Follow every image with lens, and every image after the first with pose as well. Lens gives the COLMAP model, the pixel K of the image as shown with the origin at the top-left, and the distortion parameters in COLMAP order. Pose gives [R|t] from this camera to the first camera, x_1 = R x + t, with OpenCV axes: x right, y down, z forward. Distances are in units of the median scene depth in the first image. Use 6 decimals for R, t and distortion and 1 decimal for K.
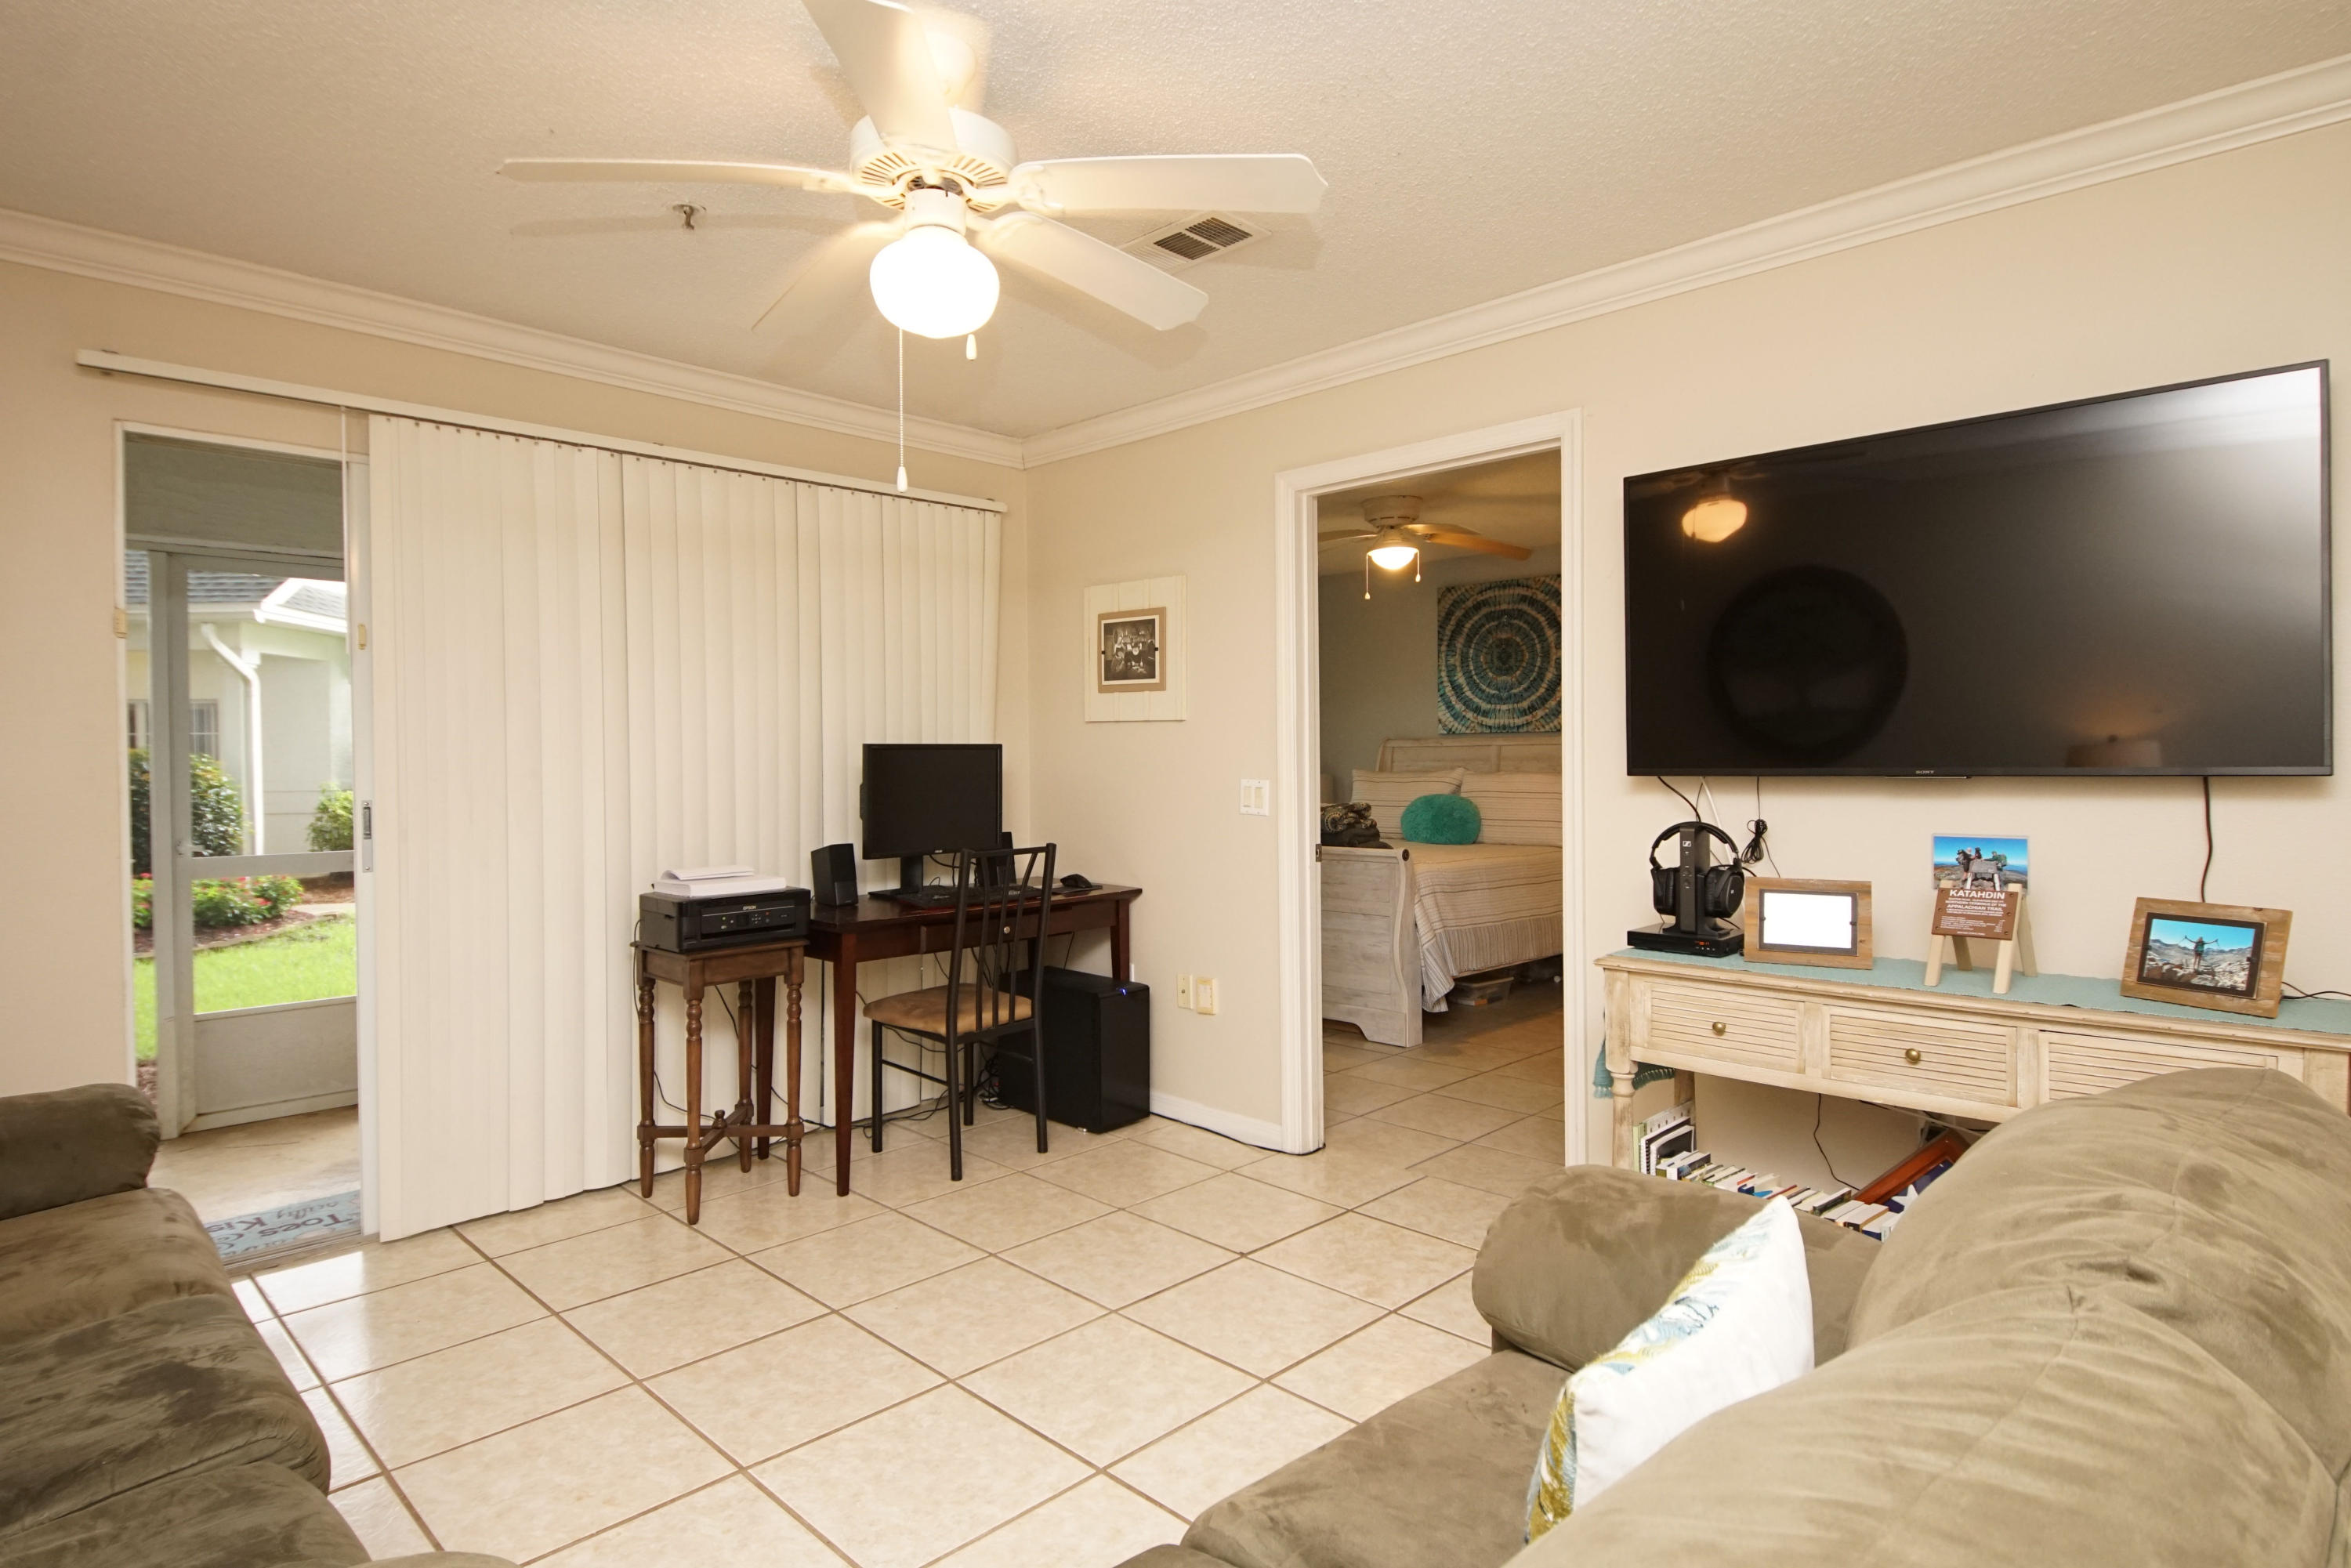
lens RADIAL K [[1269.0, 0, 1174.6], [0, 1269.0, 772.3], [0, 0, 1]] dist [0.006658, -0.002475]
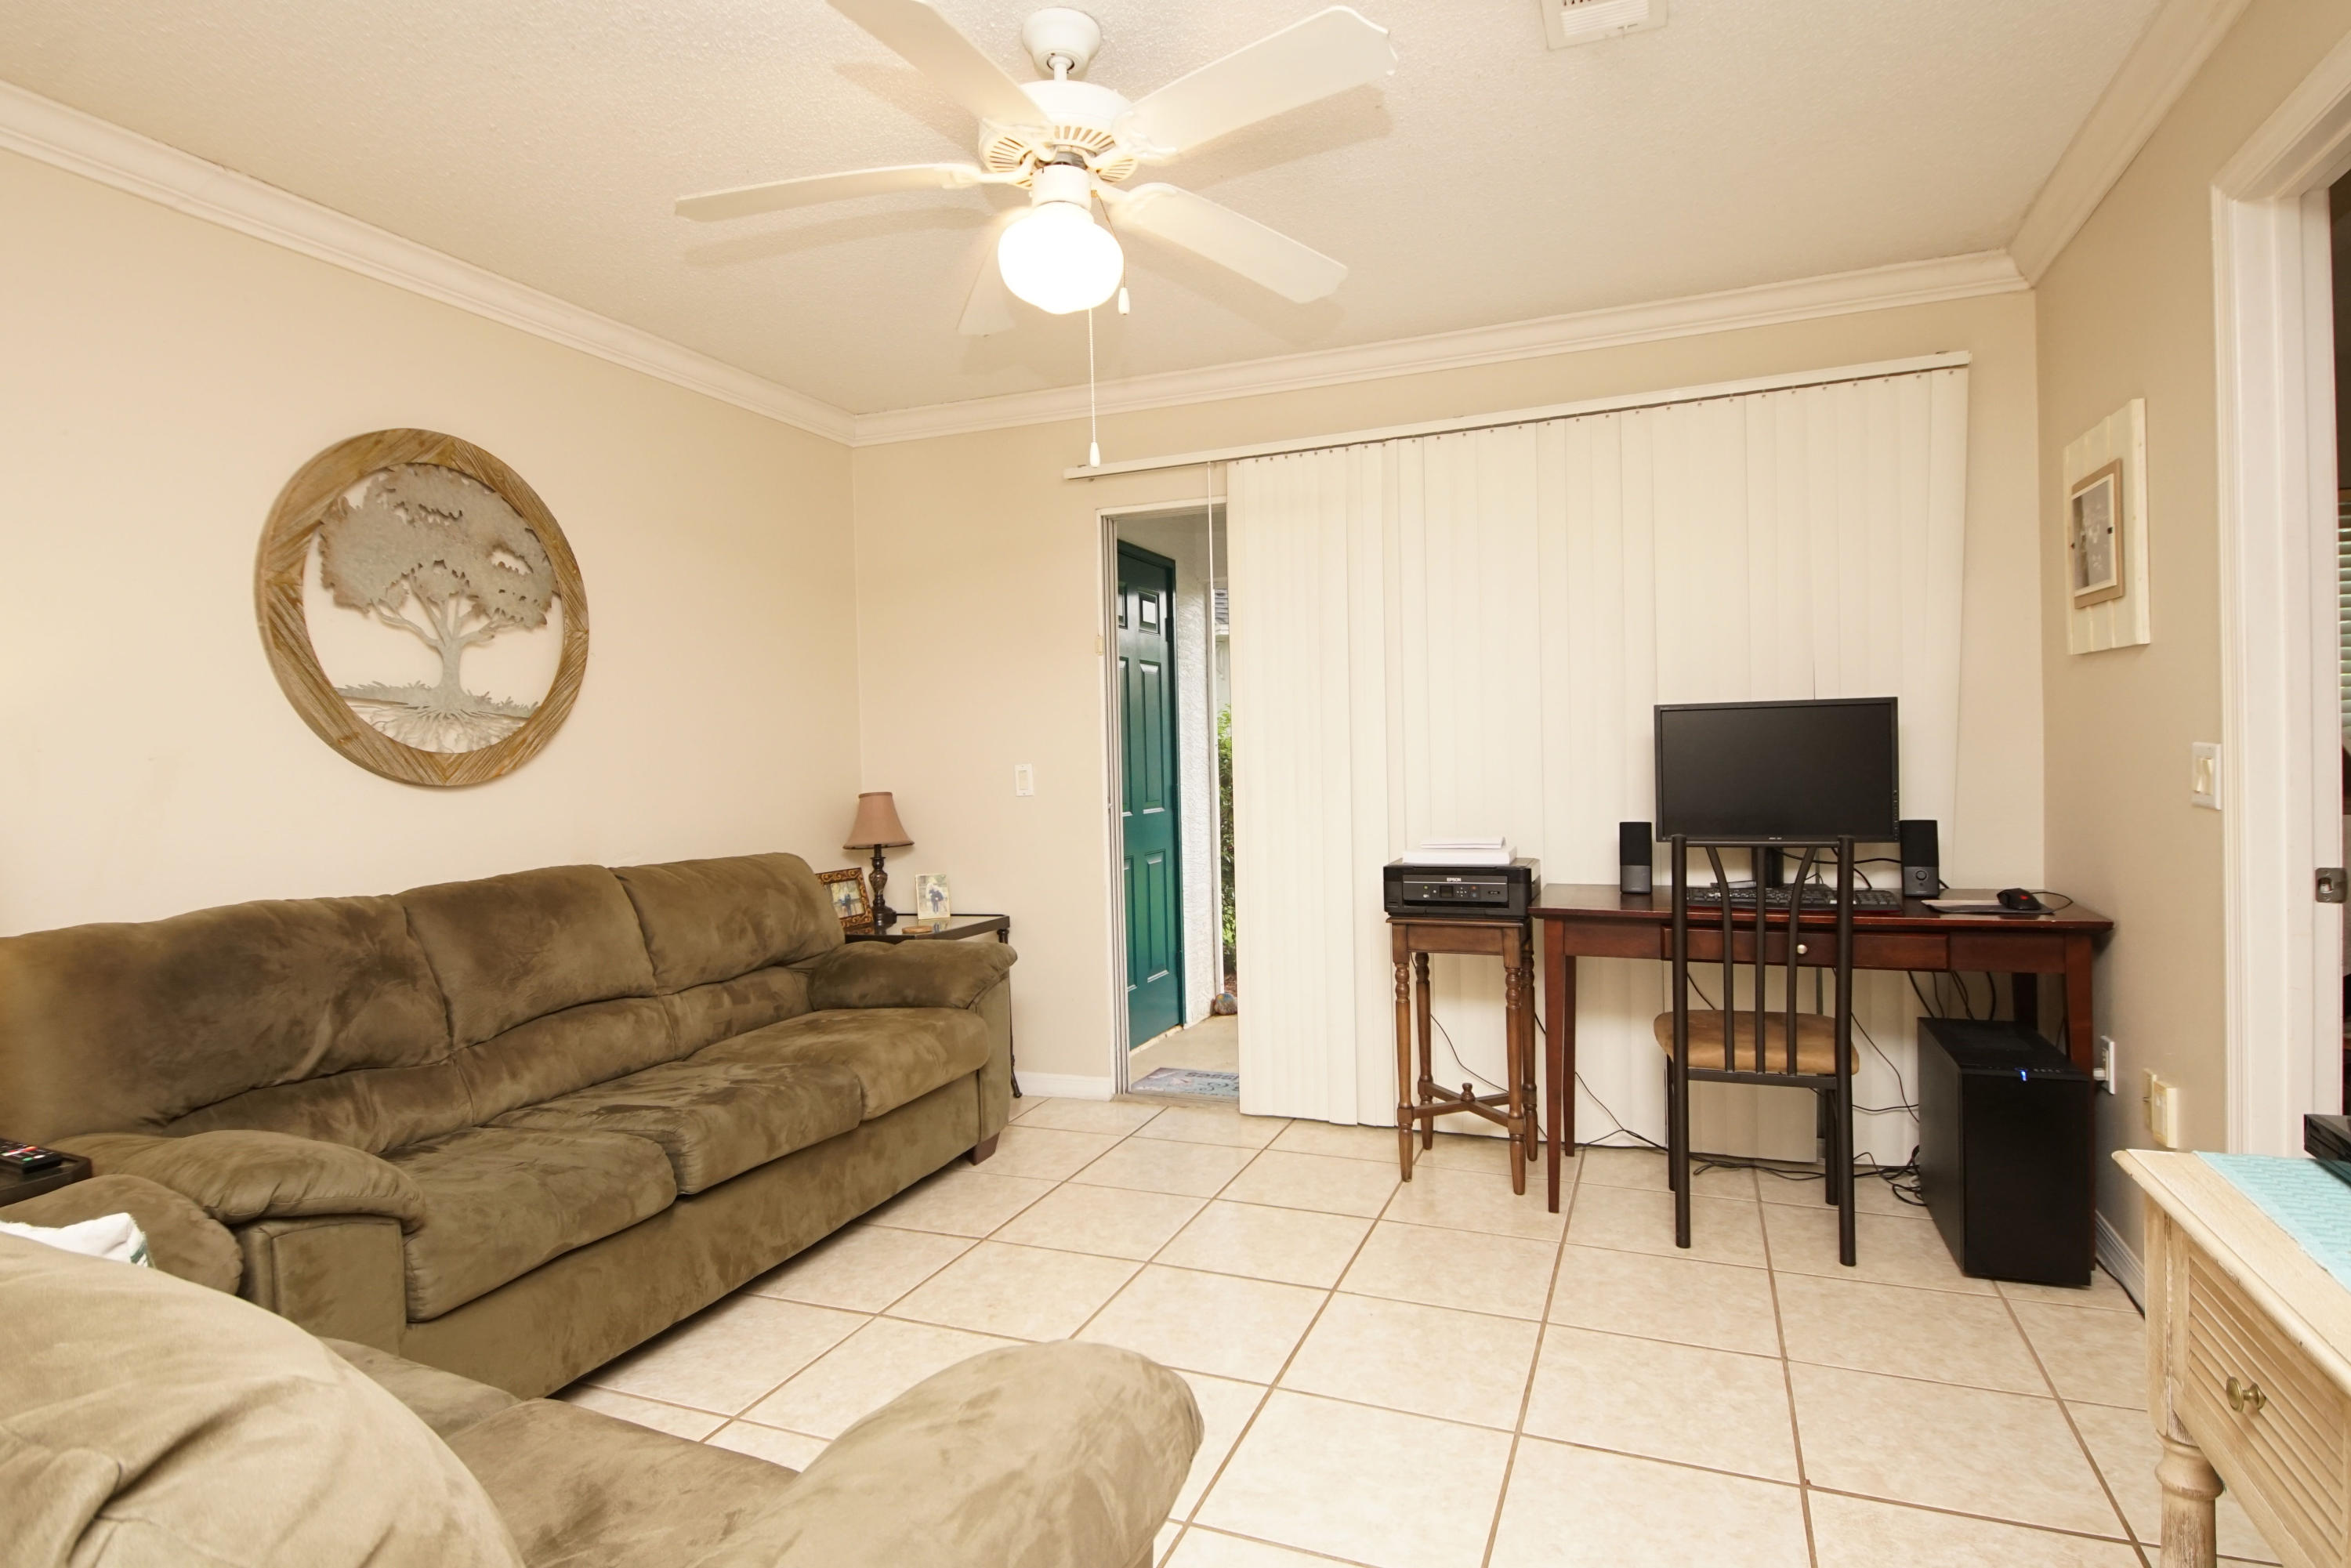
lens RADIAL K [[1269.0, 0, 1130.9], [0, 1269.0, 777.3], [0, 0, 1]] dist [0.006658, -0.002475]
pose [[0.358562, 0.020502, -0.933281, 0.471522], [0.008175, 0.999651, 0.025101, 0.001490], [0.933470, -0.016630, 0.358270, 0.410483]]
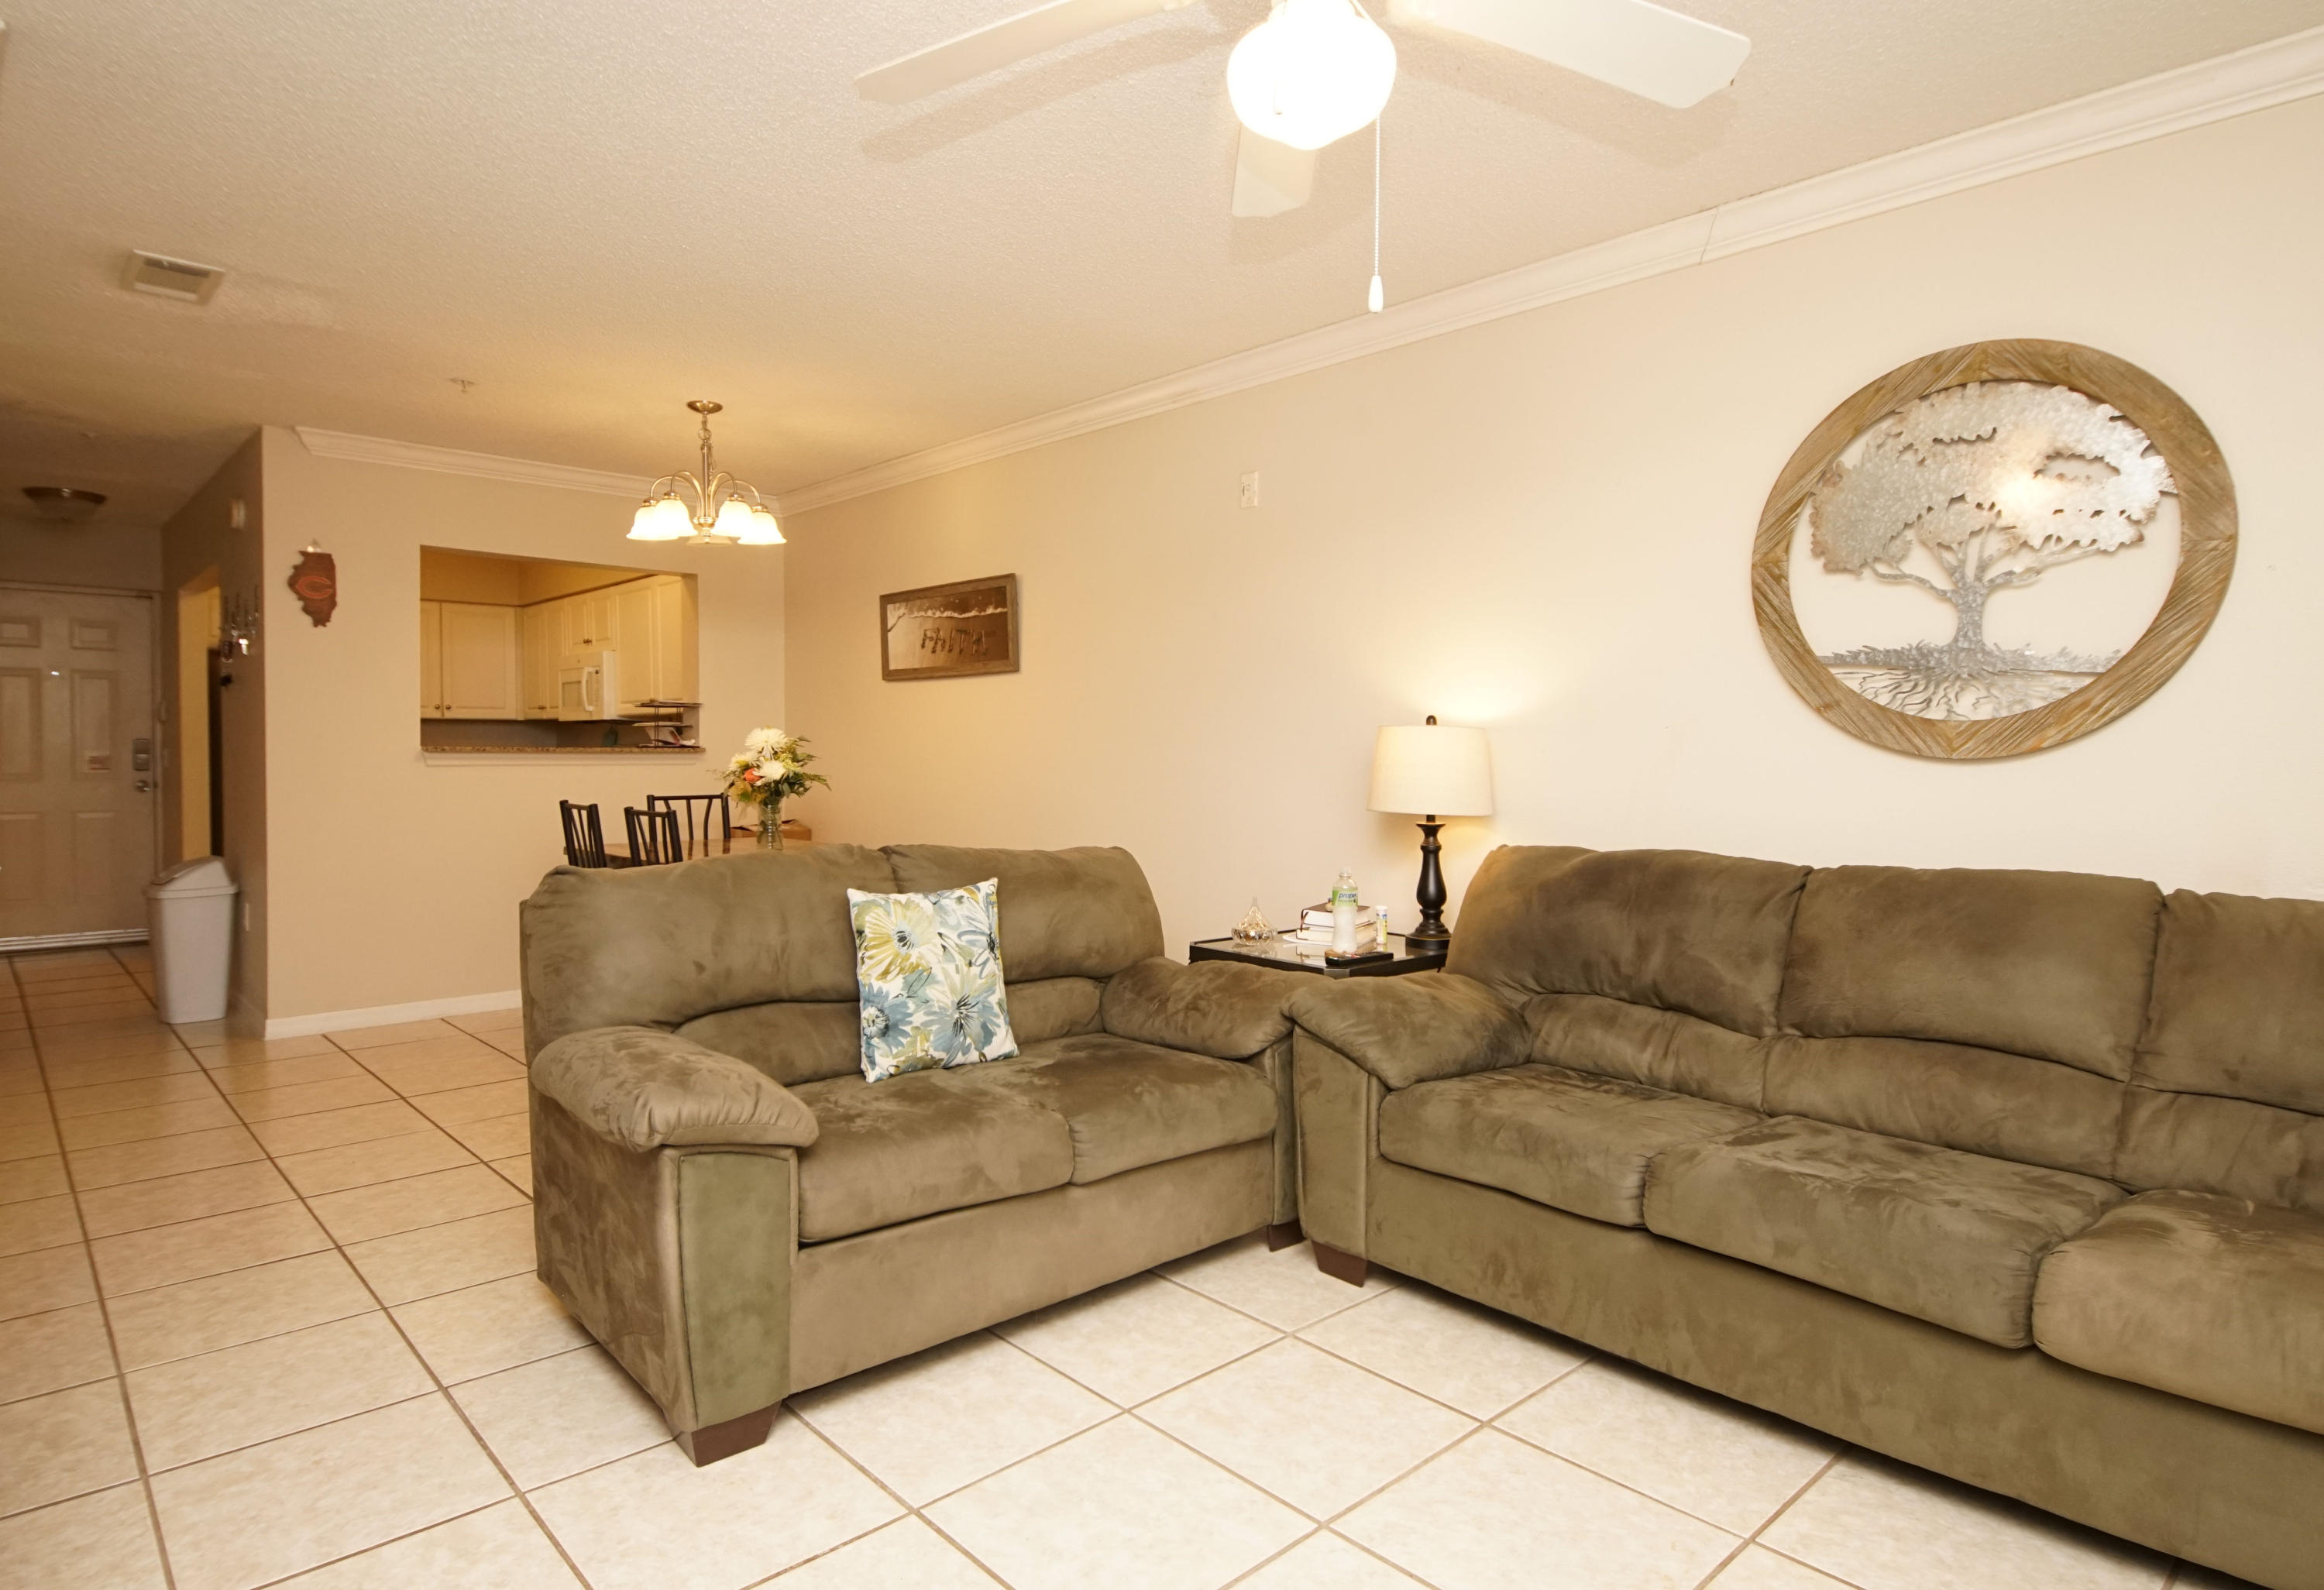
lens RADIAL K [[1306.4, 0, 1164.5], [0, 1306.4, 796.3], [0, 0, 1]] dist [-0.043421, -0.000771]
pose [[-0.999351, 0.007419, 0.035244, -0.057940], [0.008783, 0.999212, 0.038712, 0.014004], [-0.034929, 0.038997, -0.998629, 1.043453]]
